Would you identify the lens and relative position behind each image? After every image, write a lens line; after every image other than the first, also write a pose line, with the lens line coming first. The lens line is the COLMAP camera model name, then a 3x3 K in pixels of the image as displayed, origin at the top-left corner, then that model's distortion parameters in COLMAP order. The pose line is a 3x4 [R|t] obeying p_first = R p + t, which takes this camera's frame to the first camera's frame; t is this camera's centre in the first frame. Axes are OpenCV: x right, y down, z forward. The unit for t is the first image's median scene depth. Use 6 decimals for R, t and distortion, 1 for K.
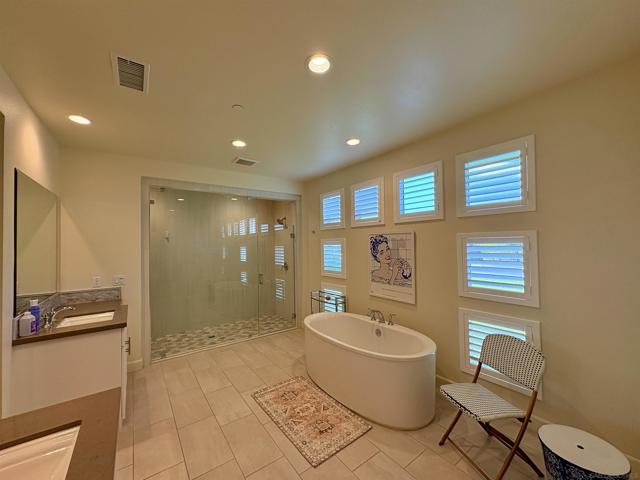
lens RADIAL K [[254.1, 0, 320.0], [0, 254.1, 241.5], [0, 0, 1]] dist [-0.001583, 0.000209]
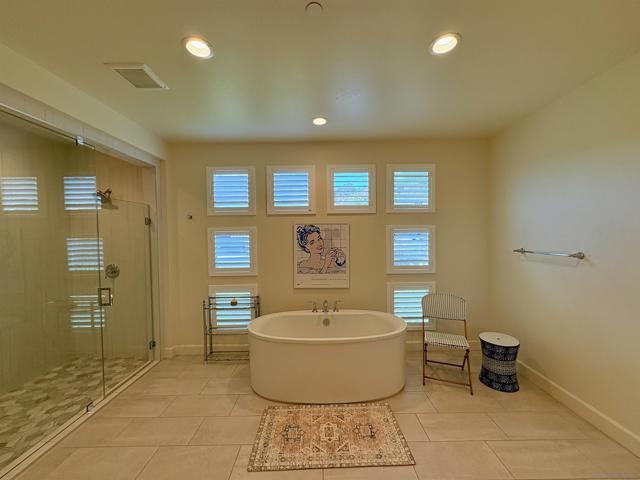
lens RADIAL K [[254.1, 0, 319.8], [0, 254.1, 241.0], [0, 0, 1]] dist [-0.001583, 0.000209]
pose [[0.591192, -0.014099, 0.806408, -0.549127], [-0.005661, 0.999750, 0.021630, 0.016605], [-0.806511, -0.017352, 0.590965, 0.408408]]
